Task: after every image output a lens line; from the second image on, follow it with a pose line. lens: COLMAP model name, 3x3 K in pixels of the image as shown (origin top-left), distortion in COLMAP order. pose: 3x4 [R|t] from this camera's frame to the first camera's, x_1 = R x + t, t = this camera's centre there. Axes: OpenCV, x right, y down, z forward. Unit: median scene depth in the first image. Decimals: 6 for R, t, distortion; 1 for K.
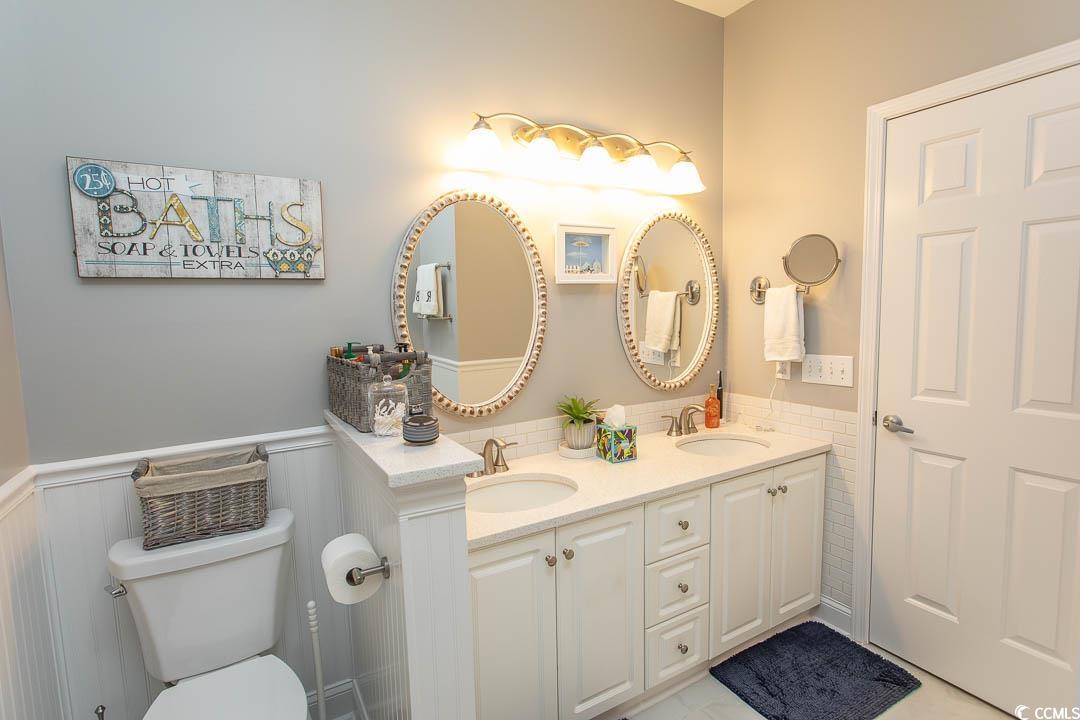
lens RADIAL K [[530.9, 0, 543.1], [0, 530.9, 360.8], [0, 0, 1]] dist [-0.013066, 0.005723]
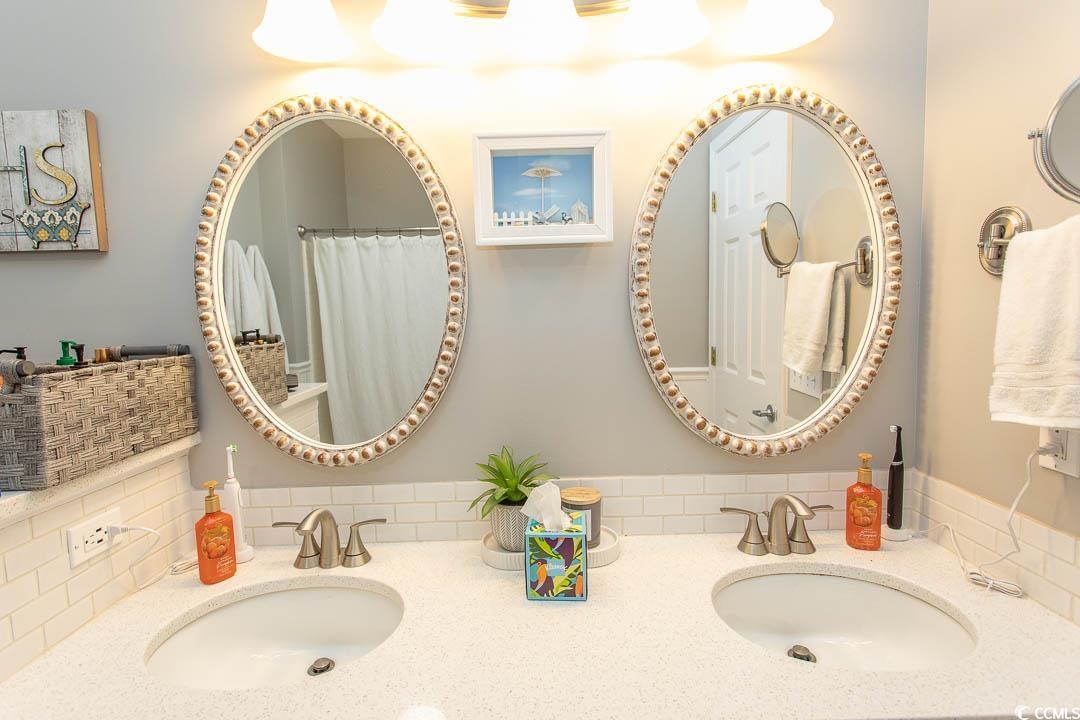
lens RADIAL K [[530.9, 0, 534.4], [0, 530.9, 360.2], [0, 0, 1]] dist [-0.013066, 0.005723]
pose [[0.860415, 0.049423, -0.507193, 0.349607], [-0.048621, 0.998707, 0.014836, -0.035578], [0.507270, 0.011895, 0.861705, 0.532011]]
